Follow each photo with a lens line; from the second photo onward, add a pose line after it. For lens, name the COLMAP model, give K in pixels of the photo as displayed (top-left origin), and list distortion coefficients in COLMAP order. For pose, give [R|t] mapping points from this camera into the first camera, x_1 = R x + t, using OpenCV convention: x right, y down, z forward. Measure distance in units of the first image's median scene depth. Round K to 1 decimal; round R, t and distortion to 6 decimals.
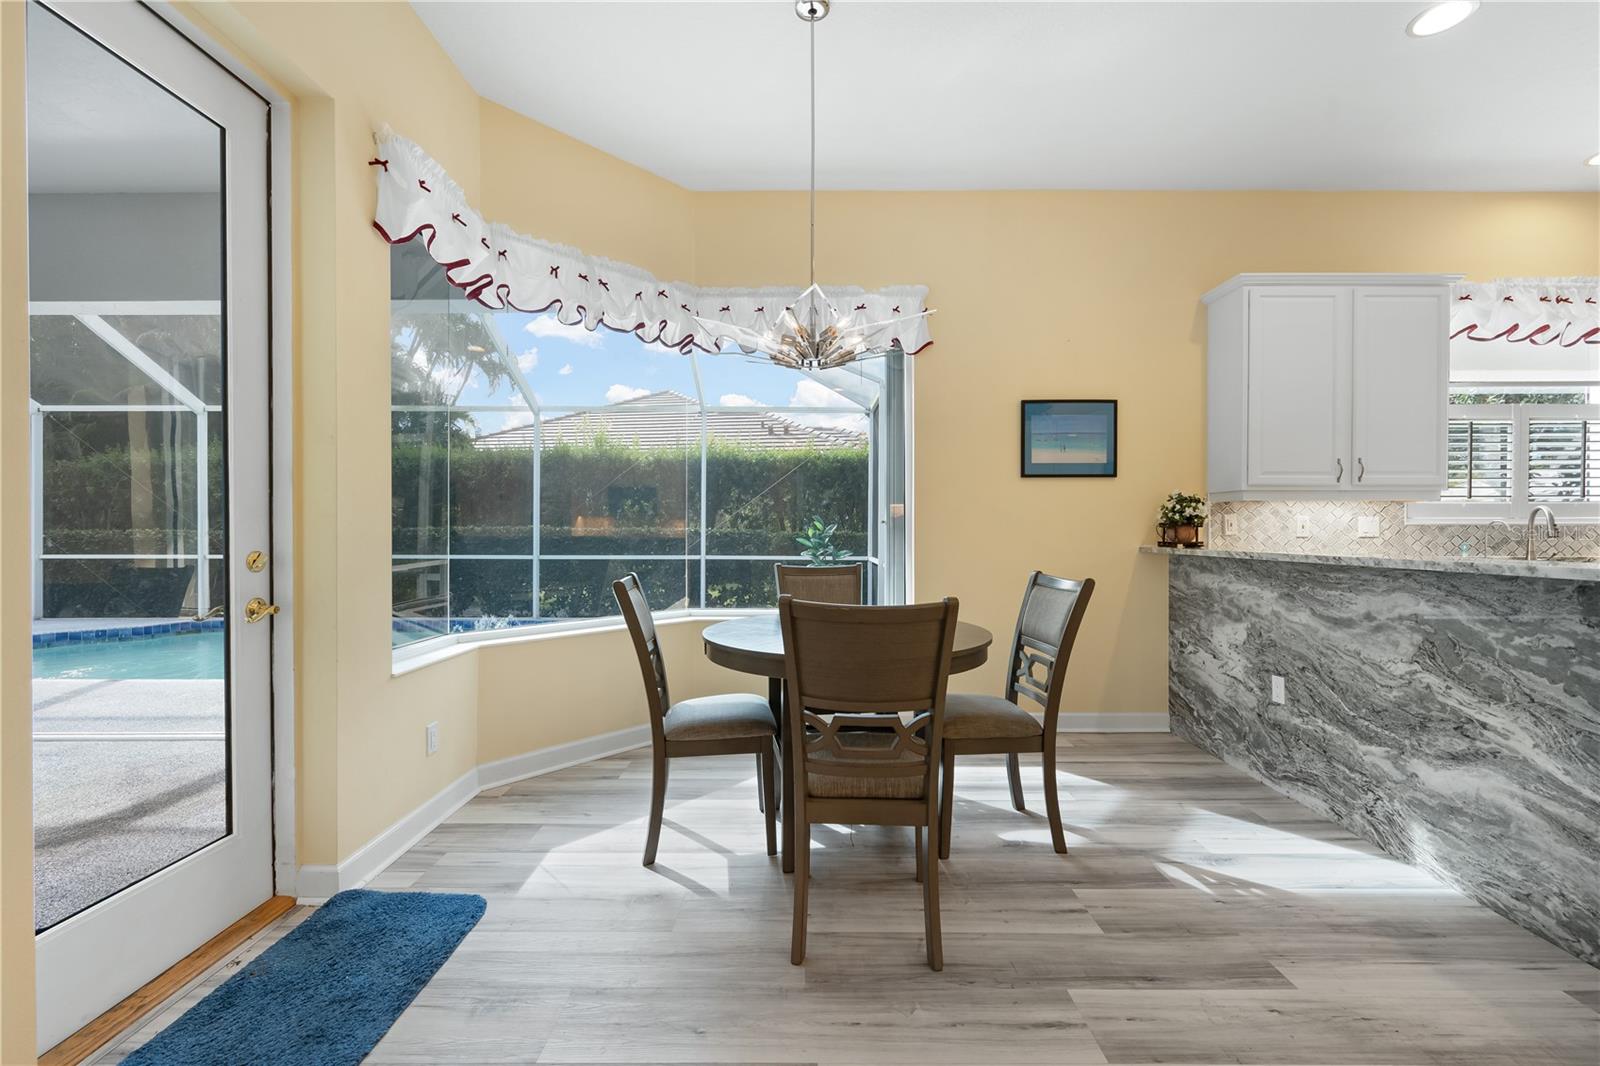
lens RADIAL K [[651.0, 0, 801.4], [0, 651.0, 533.8], [0, 0, 1]] dist [-0.000936, 0.001261]
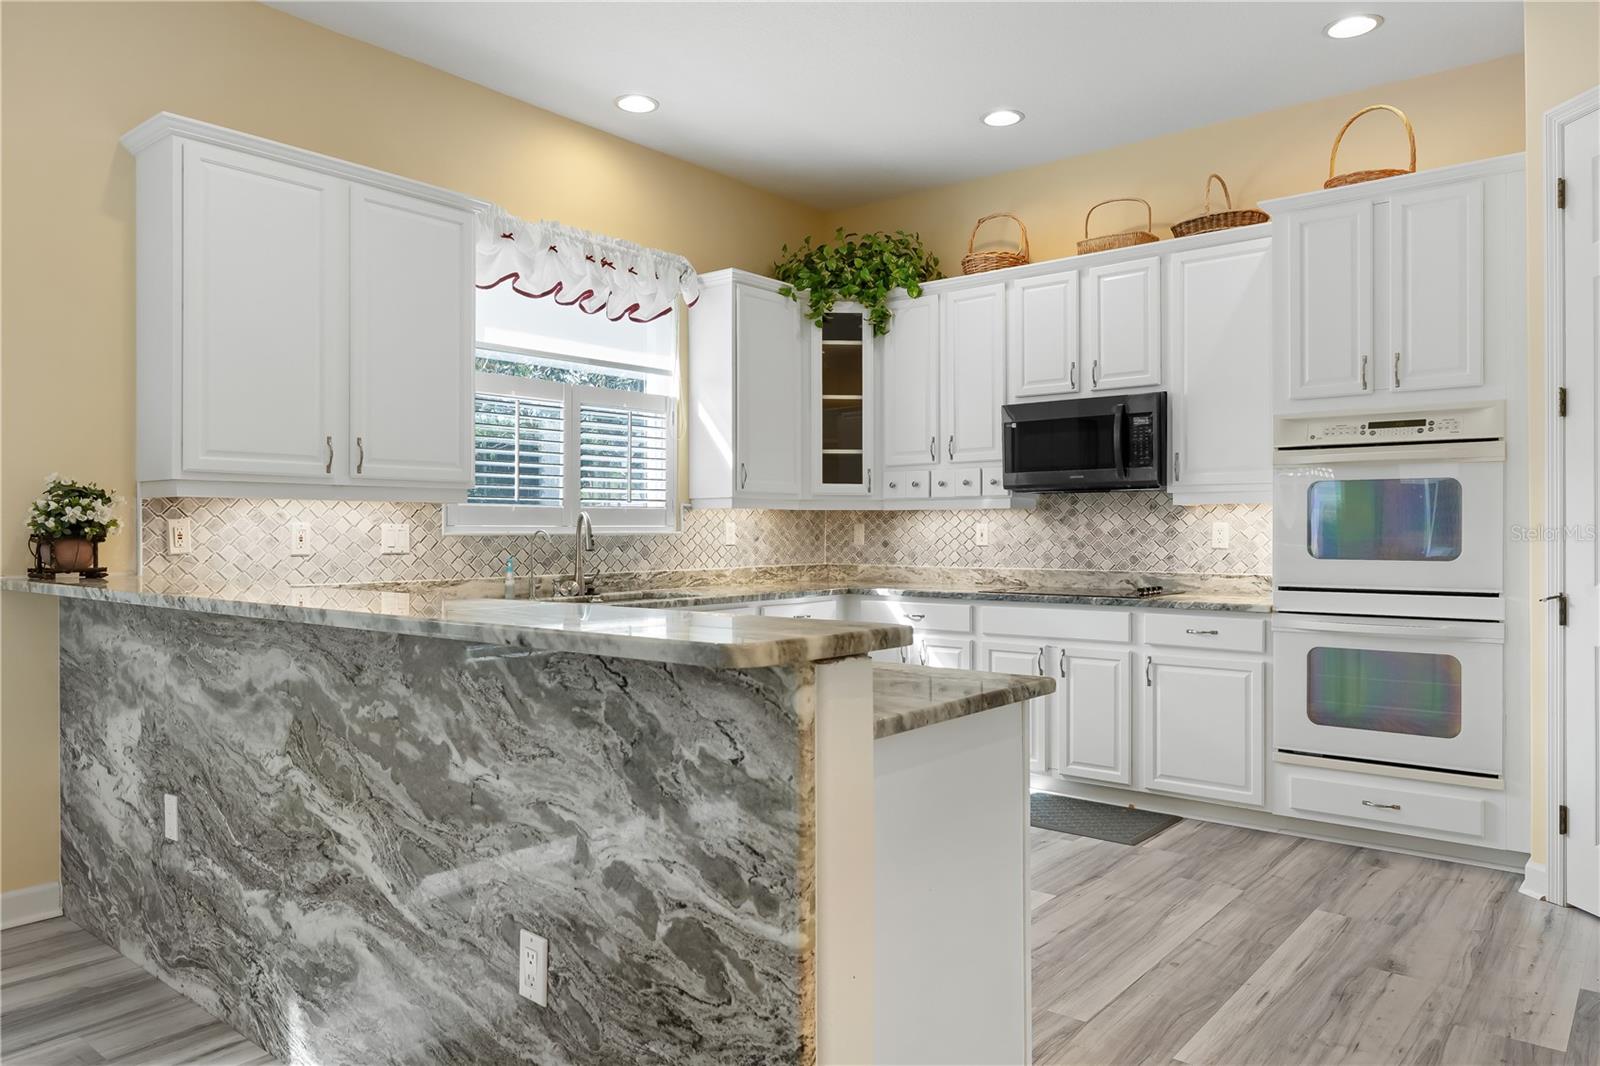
lens RADIAL K [[1069.7, 0, 816.3], [0, 1069.7, 529.8], [0, 0, 1]] dist [-0.033072, 0.003185]
pose [[0.622776, 0.000109, 0.782400, 0.295178], [0.005834, 0.999972, -0.004784, -0.013161], [-0.782378, 0.007544, 0.622758, -0.053700]]
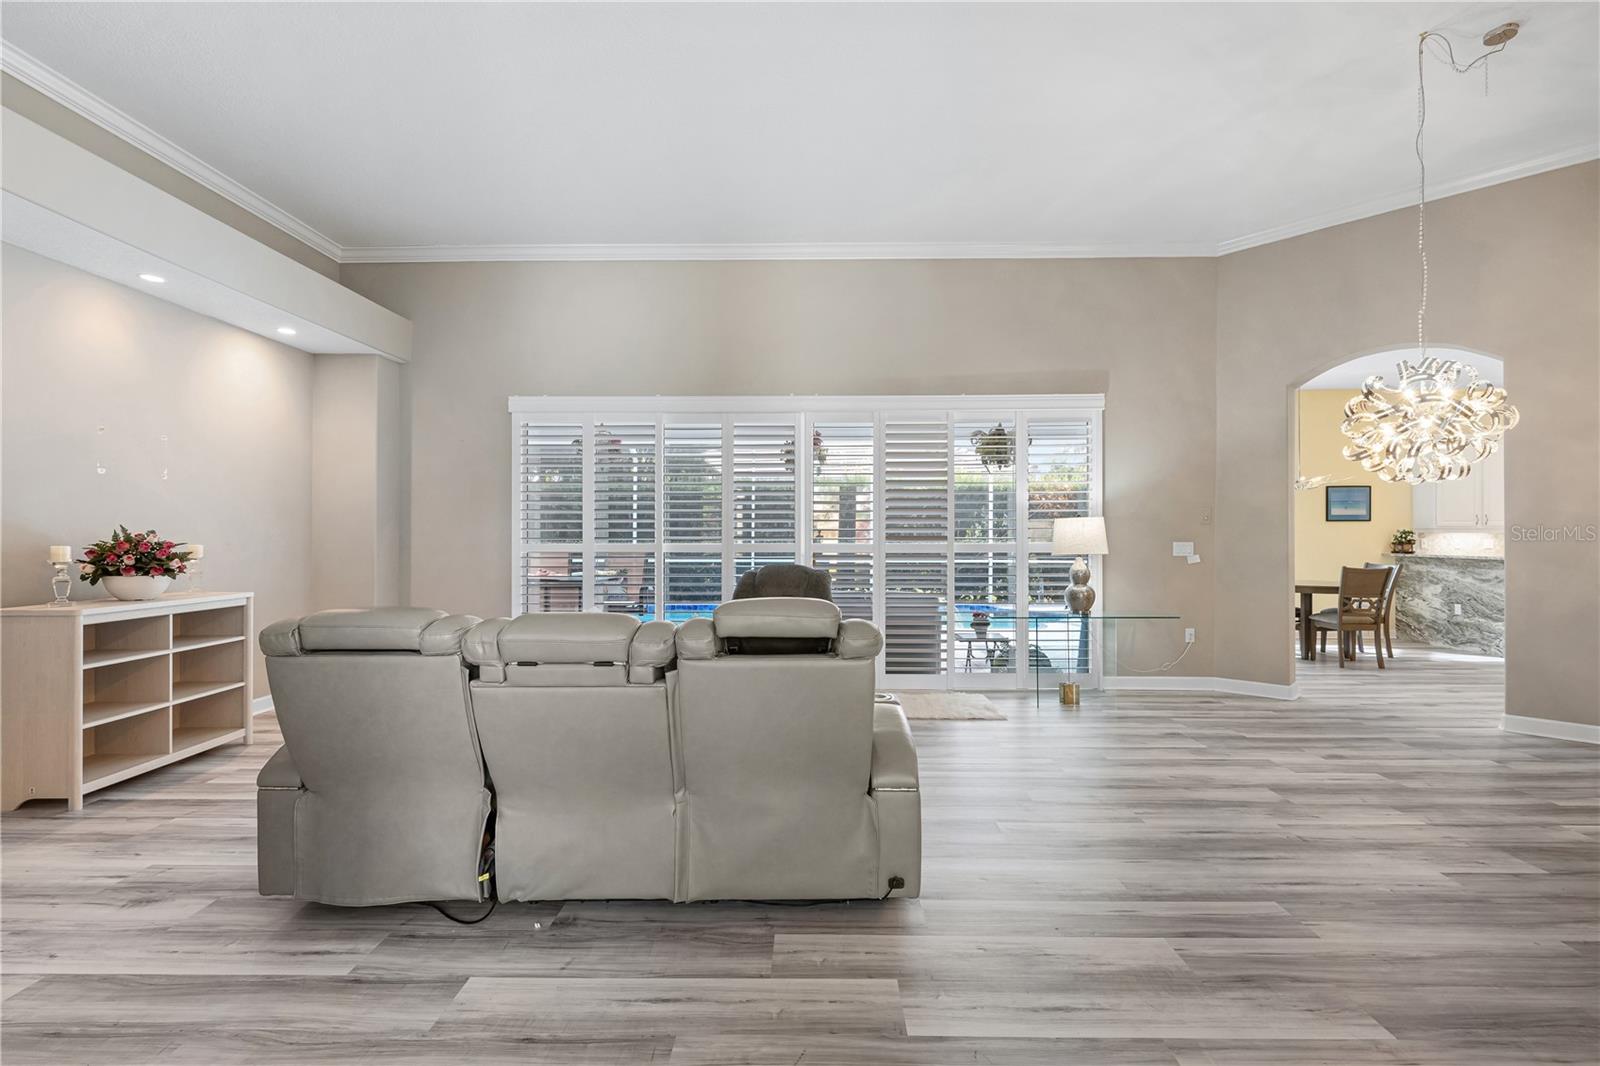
lens RADIAL K [[705.8, 0, 808.8], [0, 705.8, 537.1], [0, 0, 1]] dist [0.004727, -0.001020]
pose [[0.999865, -0.002278, -0.016261, -1.490559], [0.002158, 0.999970, -0.007382, -0.022791], [0.016277, 0.007346, 0.999841, -1.534580]]
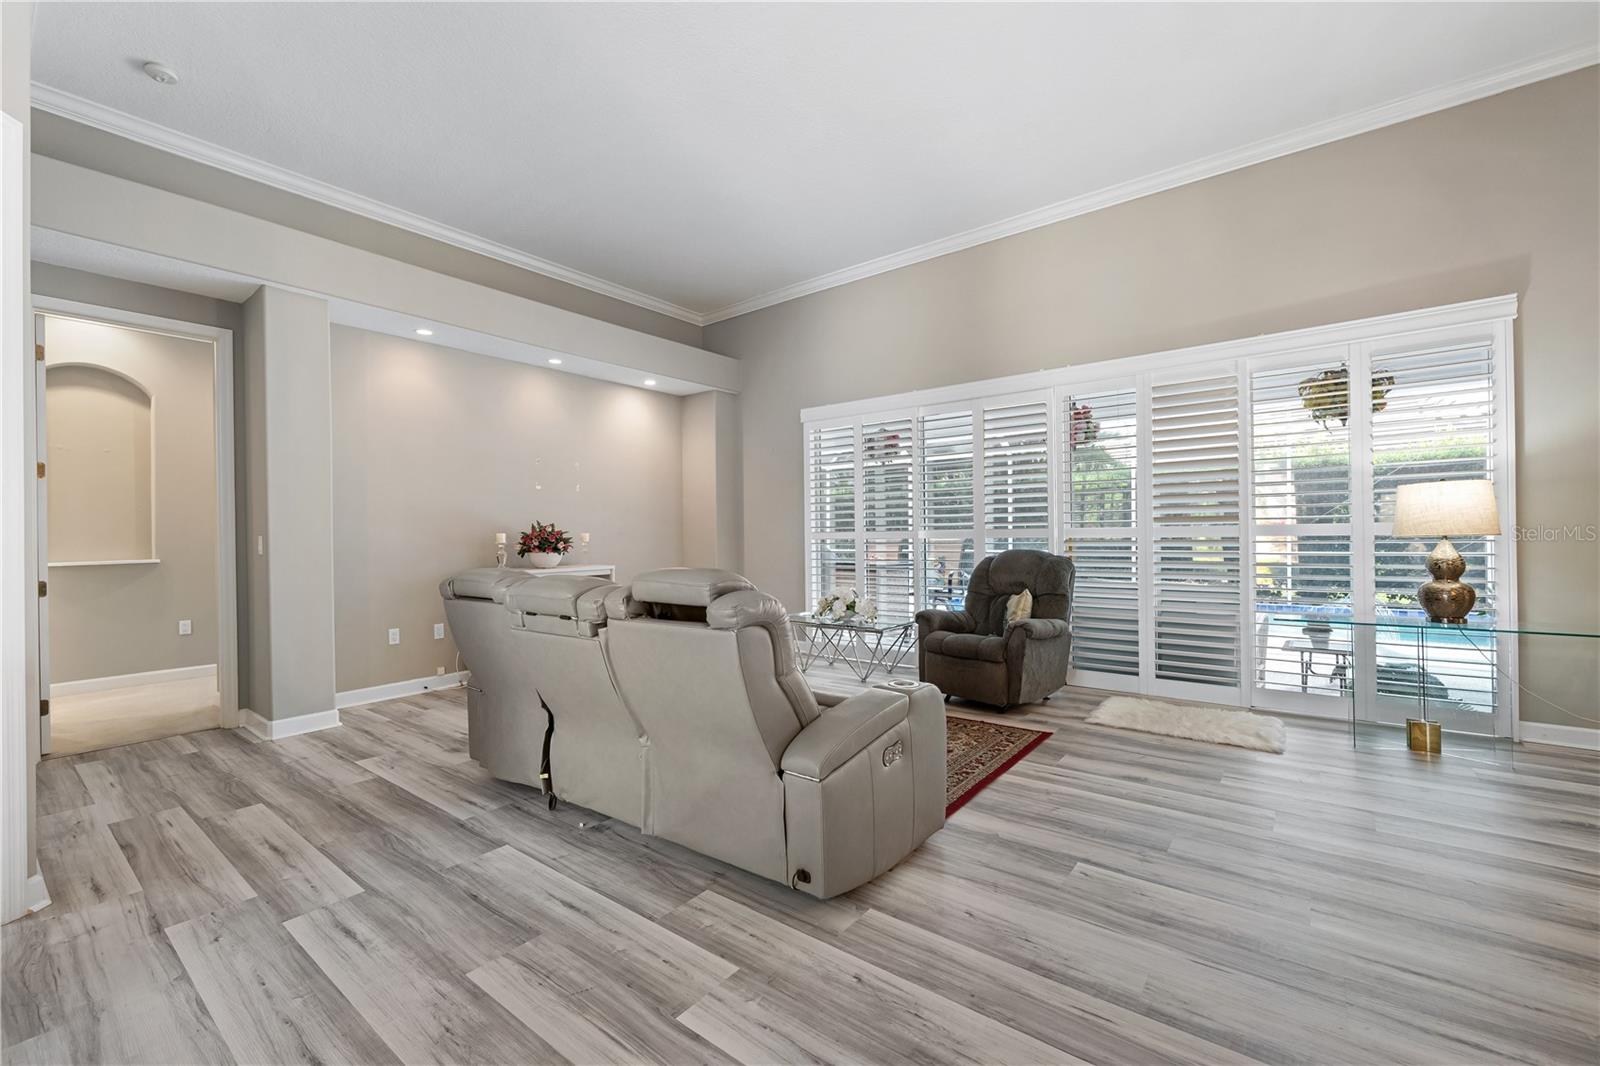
lens RADIAL K [[651.0, 0, 807.4], [0, 651.0, 532.5], [0, 0, 1]] dist [-0.000936, 0.001261]
pose [[0.795835, -0.014161, -0.605347, -1.072840], [0.010169, 0.999898, -0.010023, 0.000683], [0.605428, 0.001821, 0.795898, -1.324362]]
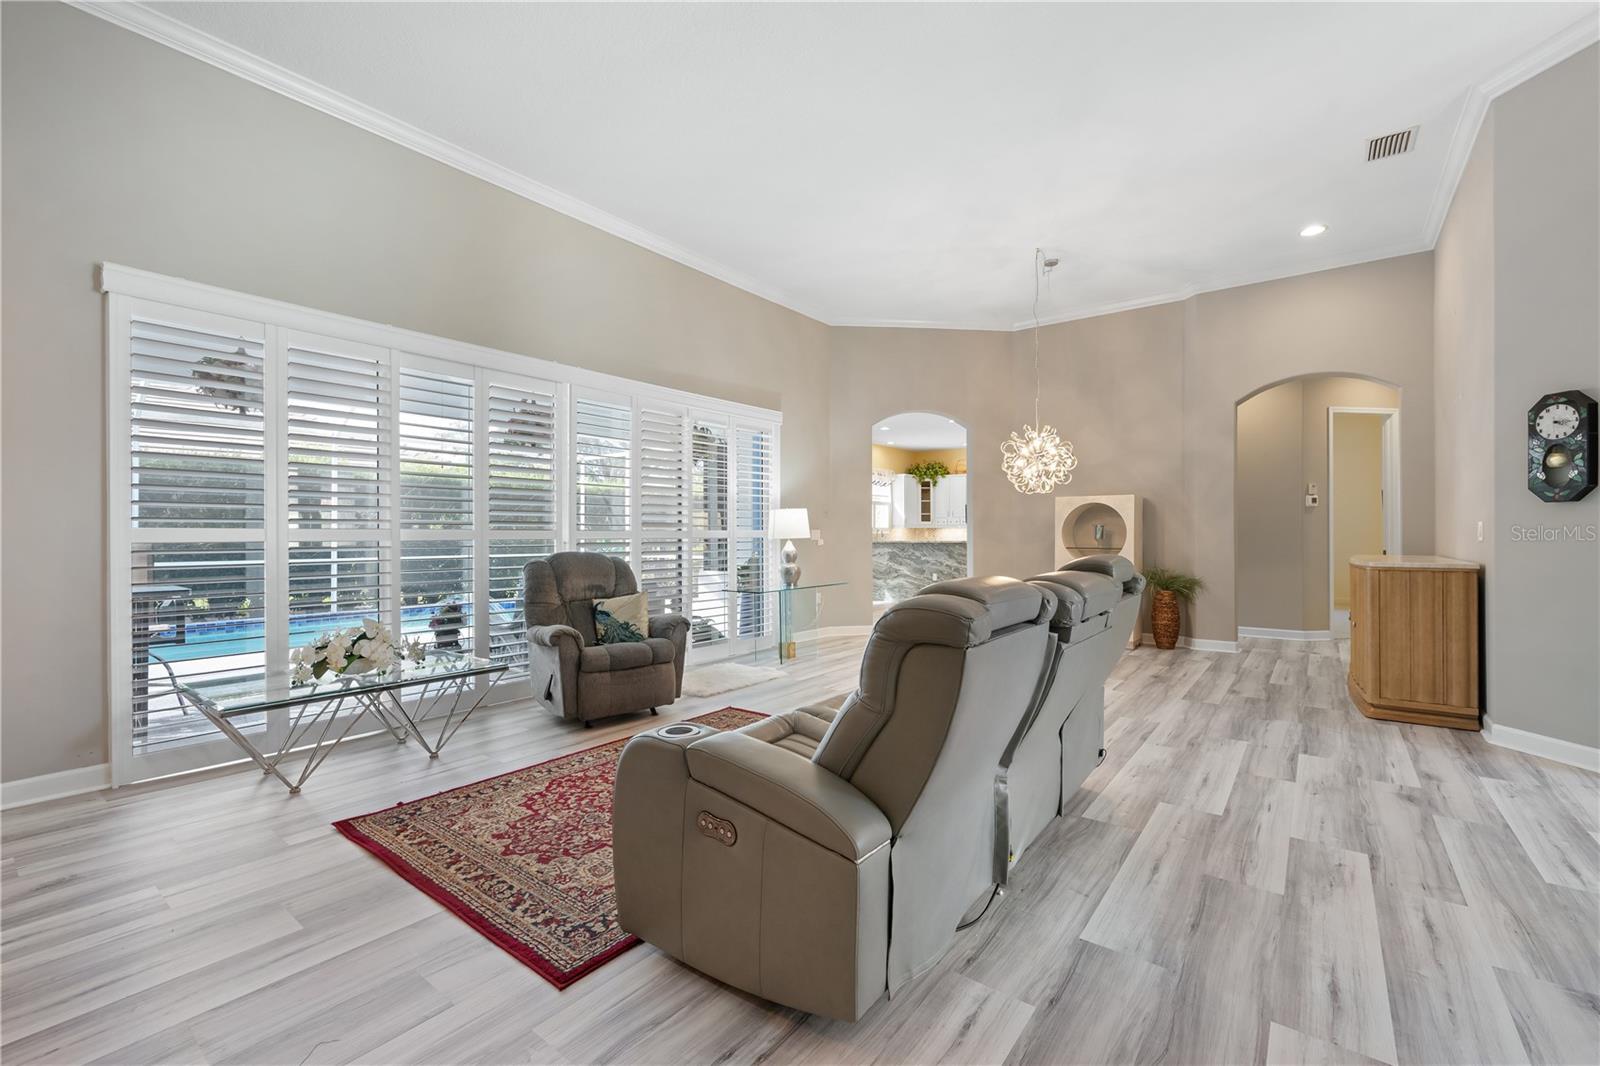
lens RADIAL K [[651.0, 0, 796.9], [0, 651.0, 535.1], [0, 0, 1]] dist [-0.000936, 0.001261]
pose [[0.625988, -0.002120, 0.779830, -2.356704], [0.005136, 0.999986, -0.001404, -0.002425], [-0.779816, 0.004884, 0.625990, -1.109546]]
